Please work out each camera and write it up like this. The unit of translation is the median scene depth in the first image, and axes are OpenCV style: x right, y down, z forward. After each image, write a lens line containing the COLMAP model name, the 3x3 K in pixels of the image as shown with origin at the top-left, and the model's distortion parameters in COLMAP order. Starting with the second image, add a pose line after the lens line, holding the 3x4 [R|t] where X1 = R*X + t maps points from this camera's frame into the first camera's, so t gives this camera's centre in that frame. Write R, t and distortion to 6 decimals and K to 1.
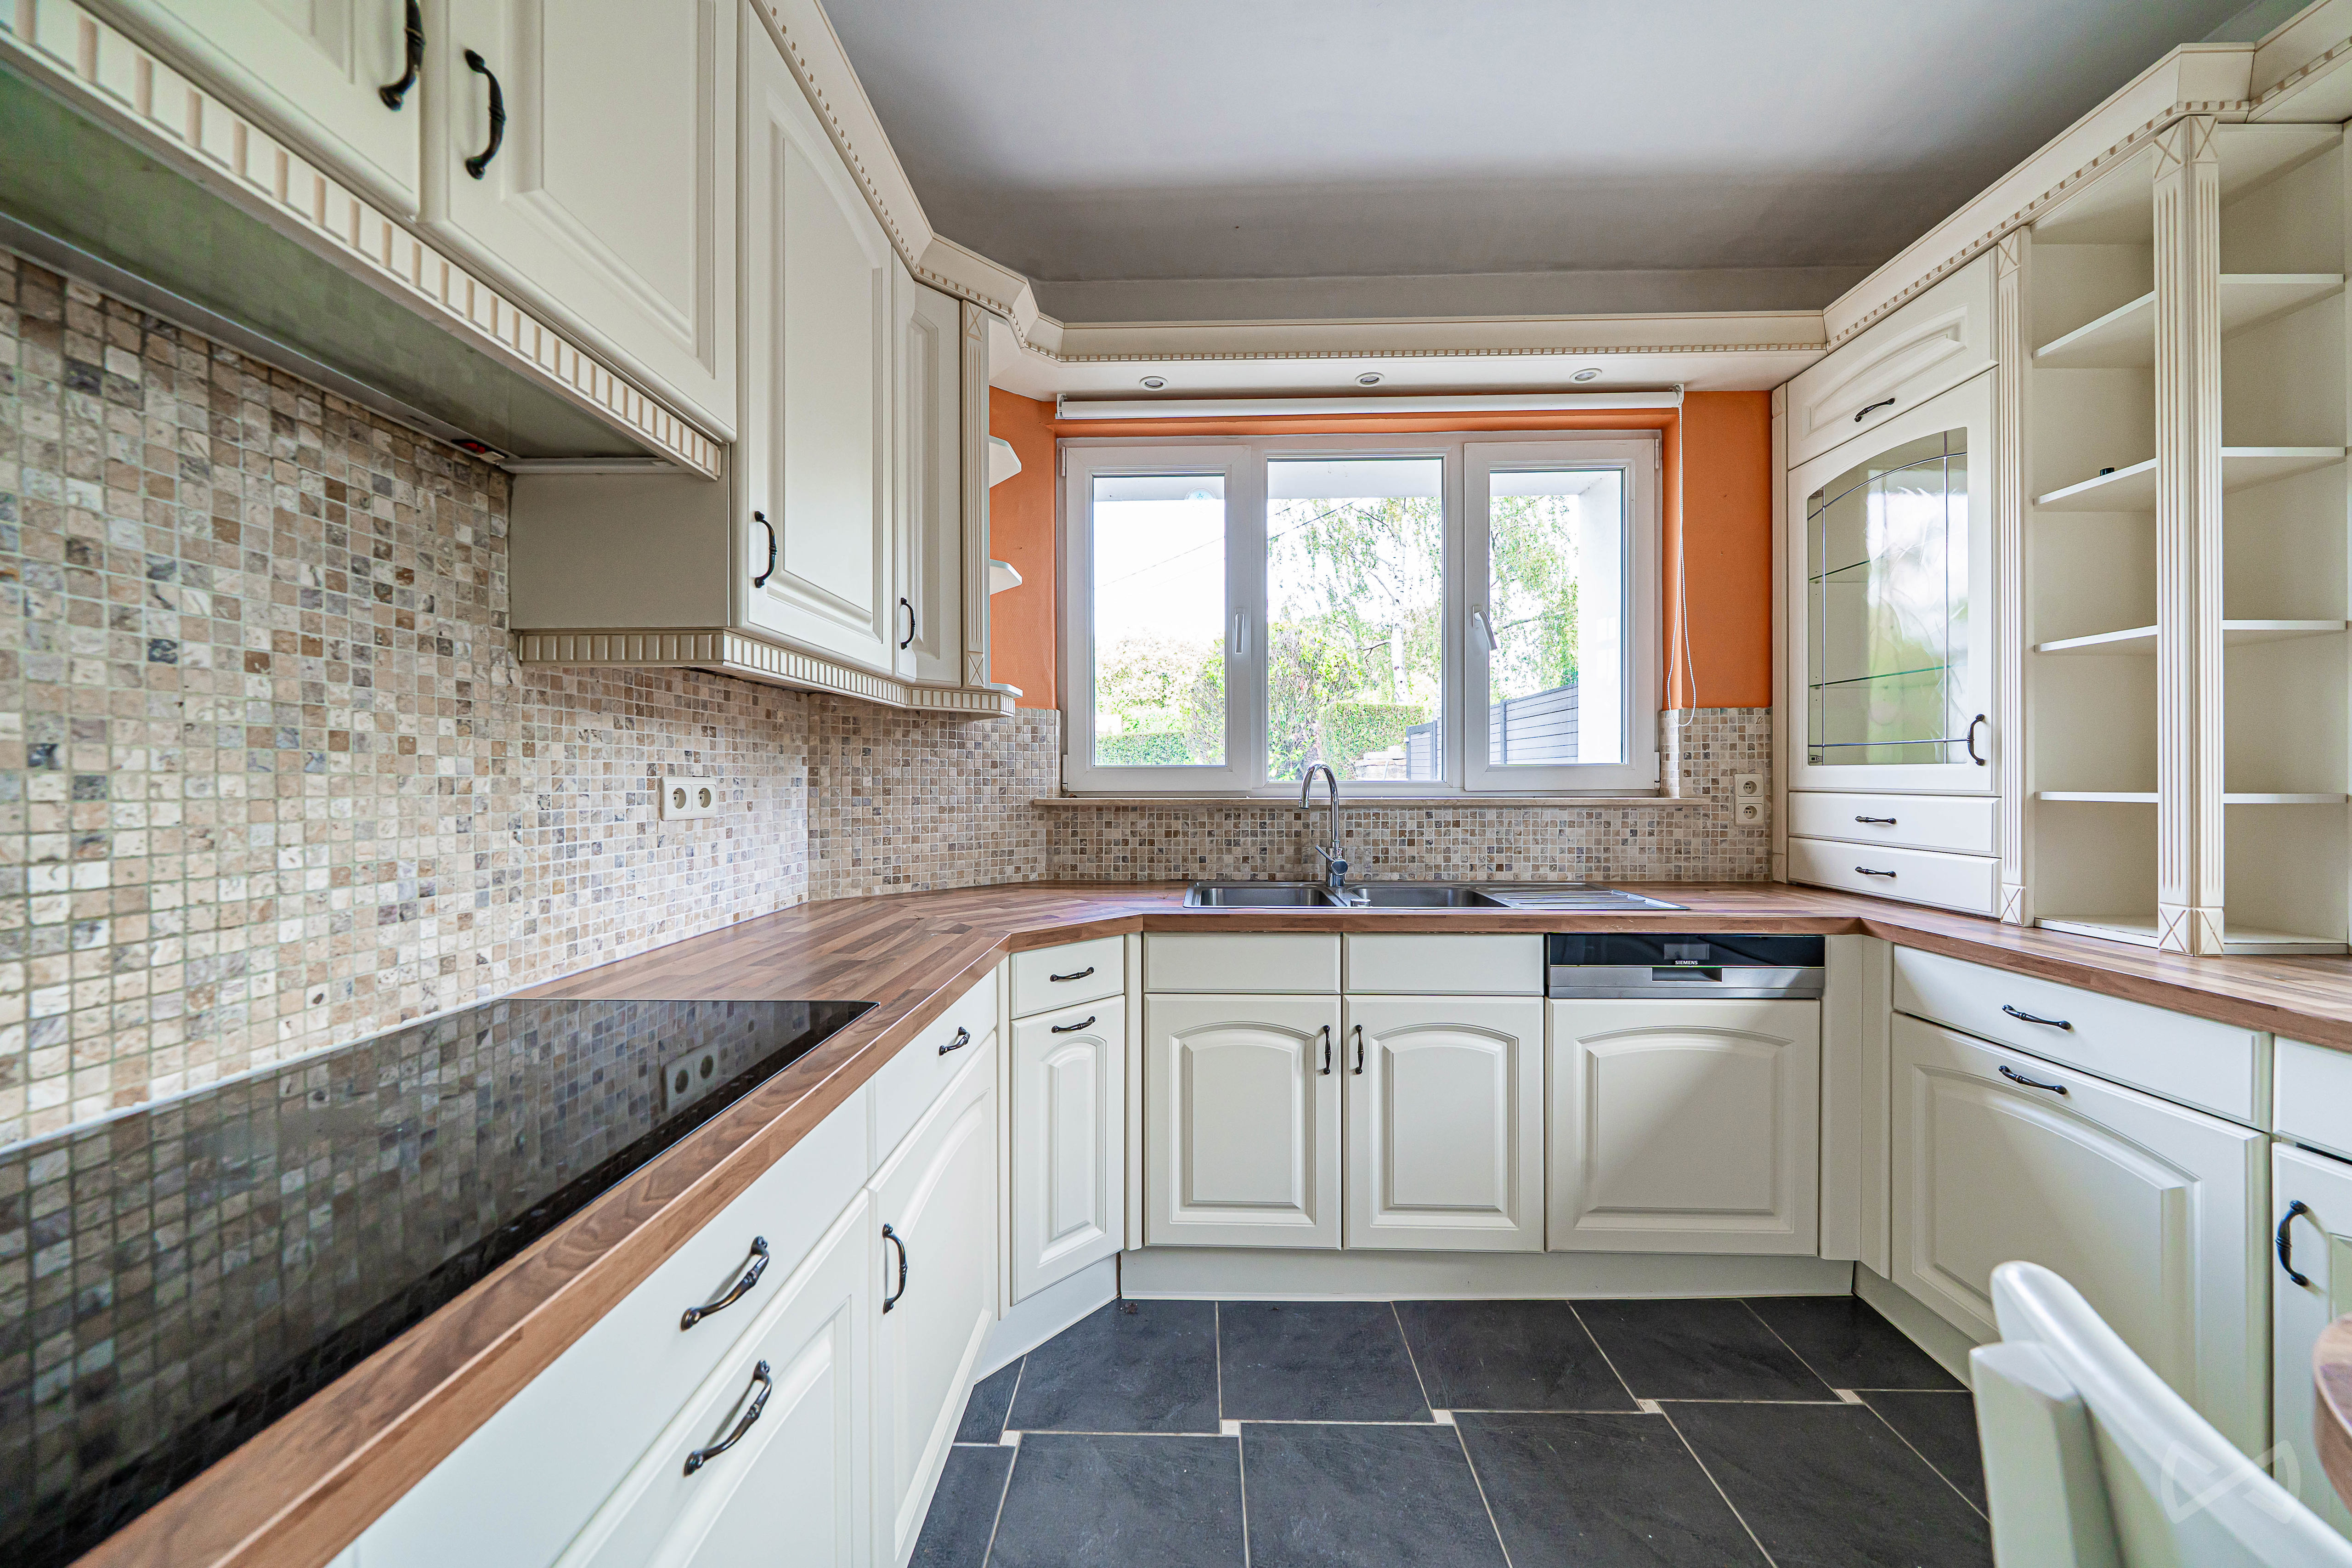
lens RADIAL K [[805.4, 0, 1176.1], [0, 805.4, 779.0], [0, 0, 1]] dist [-0.005624, 0.000383]
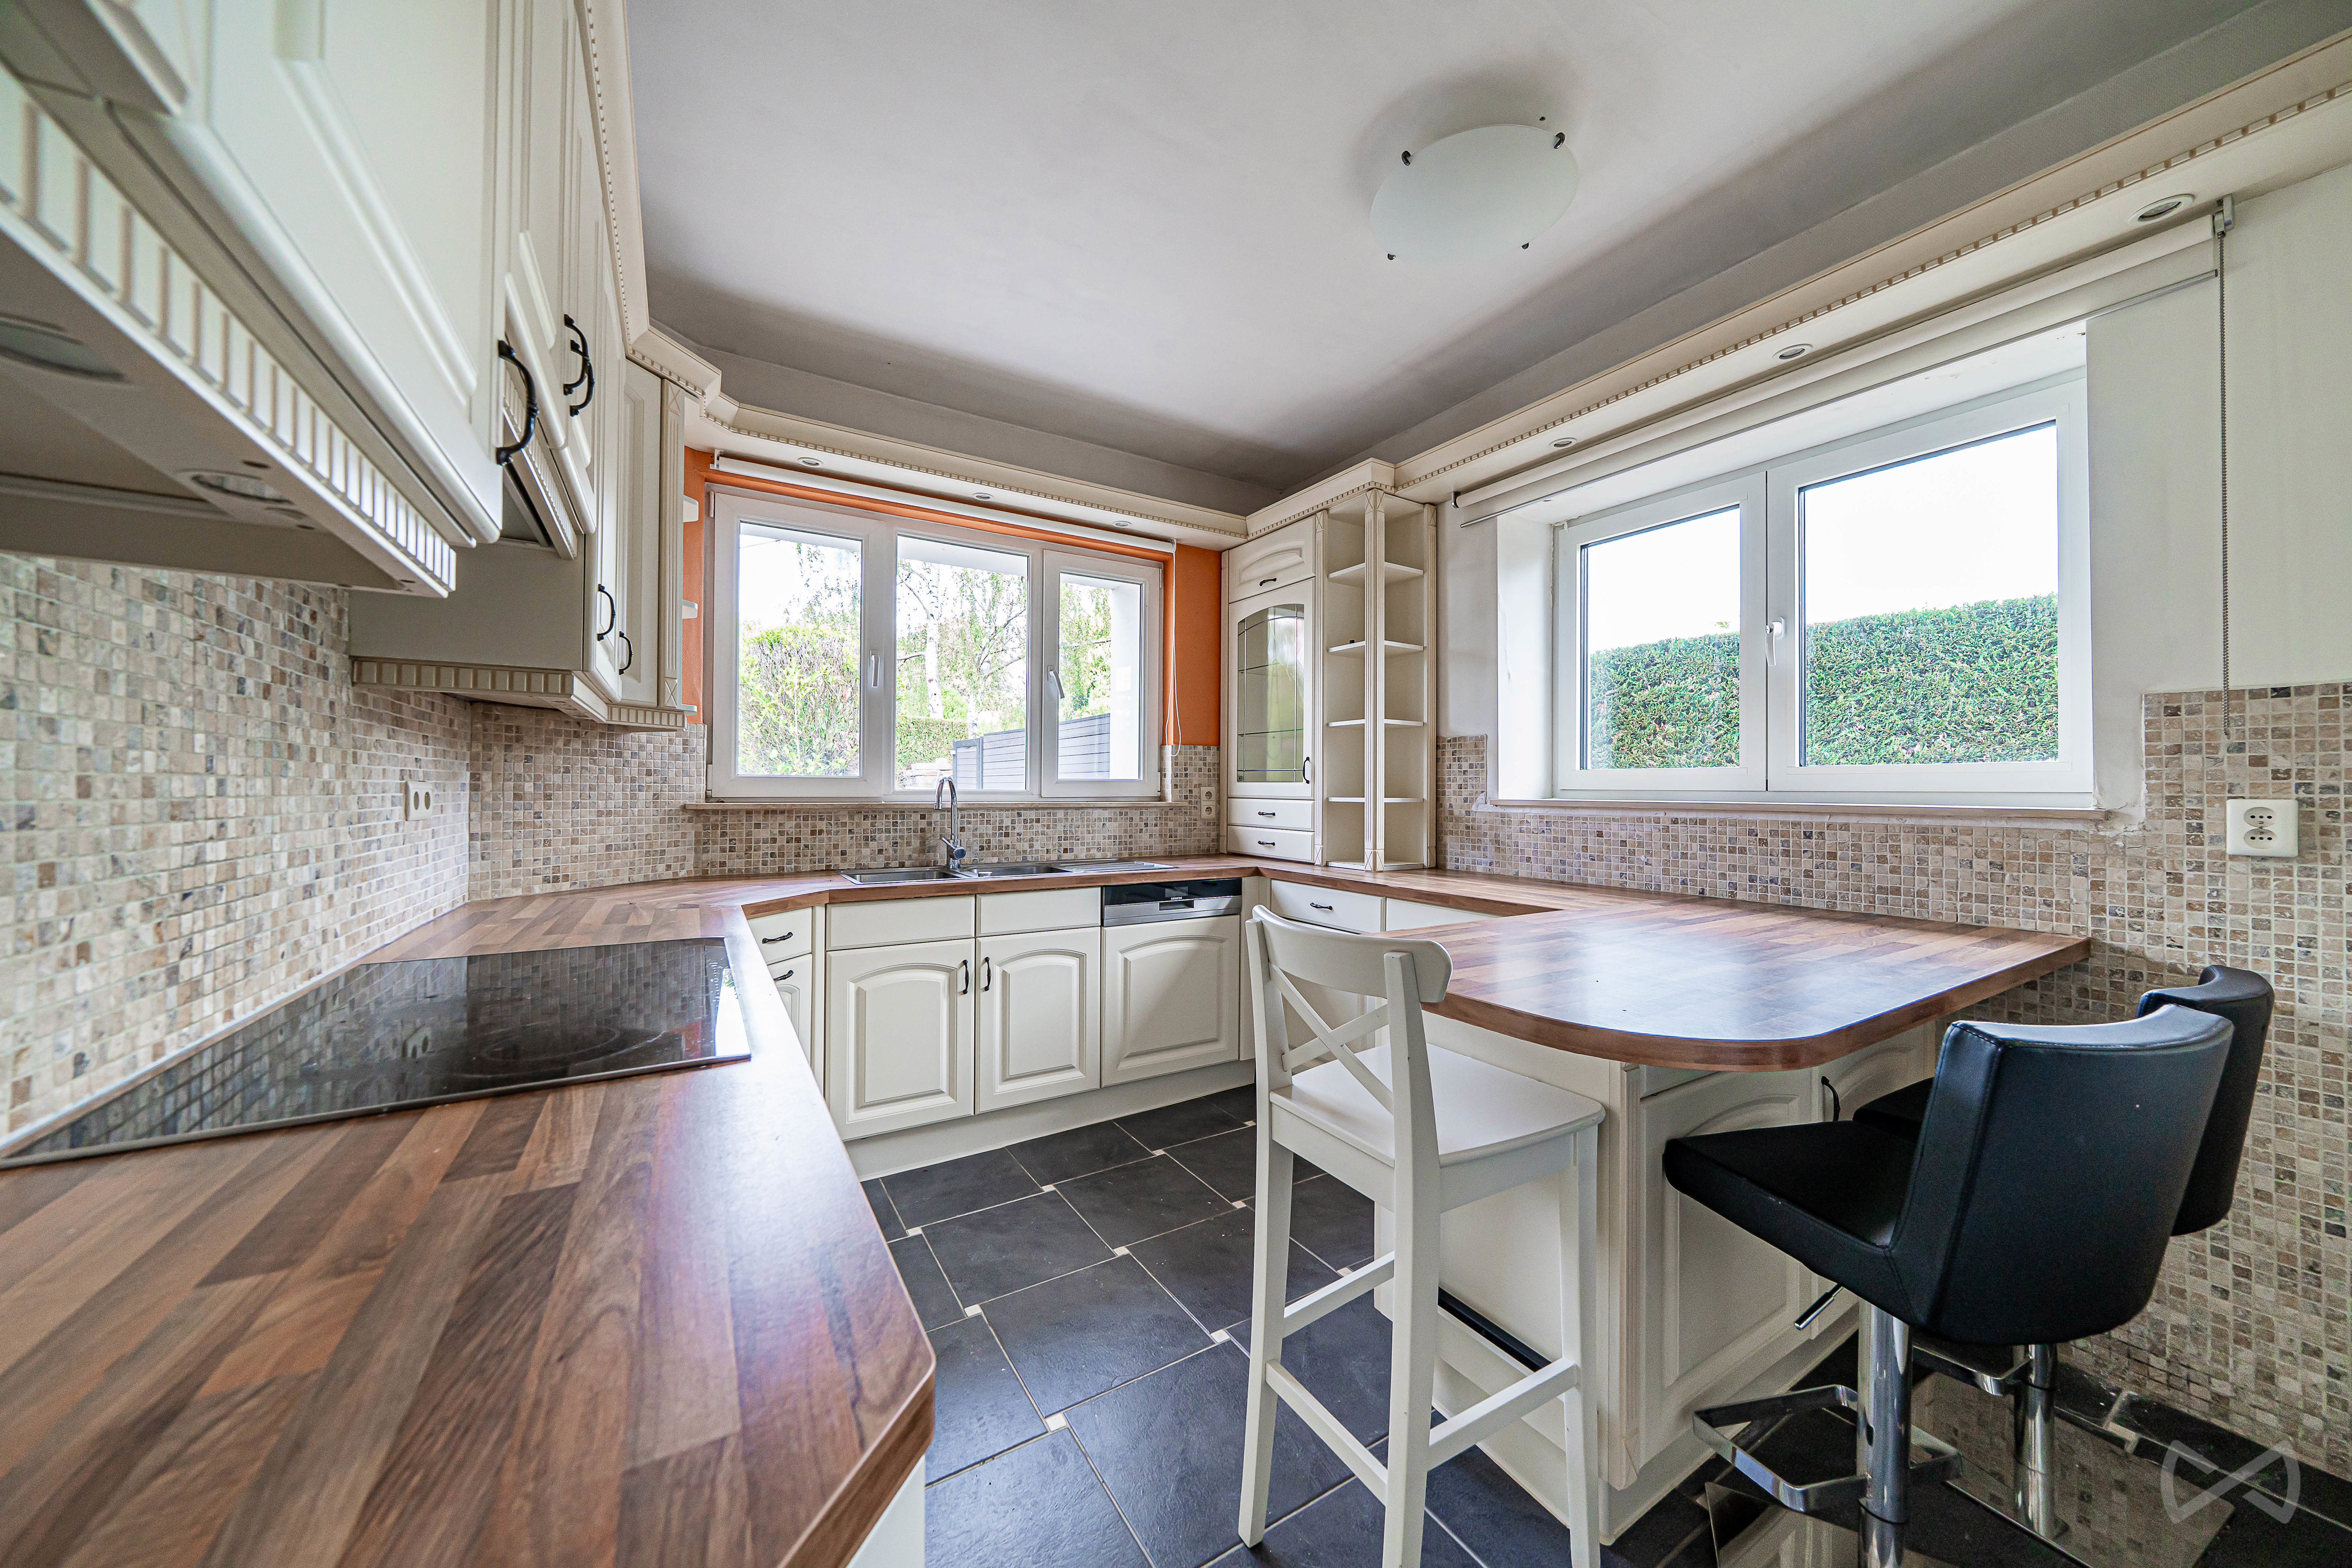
lens RADIAL K [[805.4, 0, 1176.0], [0, 805.4, 787.5], [0, 0, 1]] dist [-0.005624, 0.000383]
pose [[0.838320, 0.007650, 0.545124, -0.249040], [-0.006827, 0.999970, -0.003534, 0.001826], [-0.545135, -0.000759, 0.838348, -0.359318]]
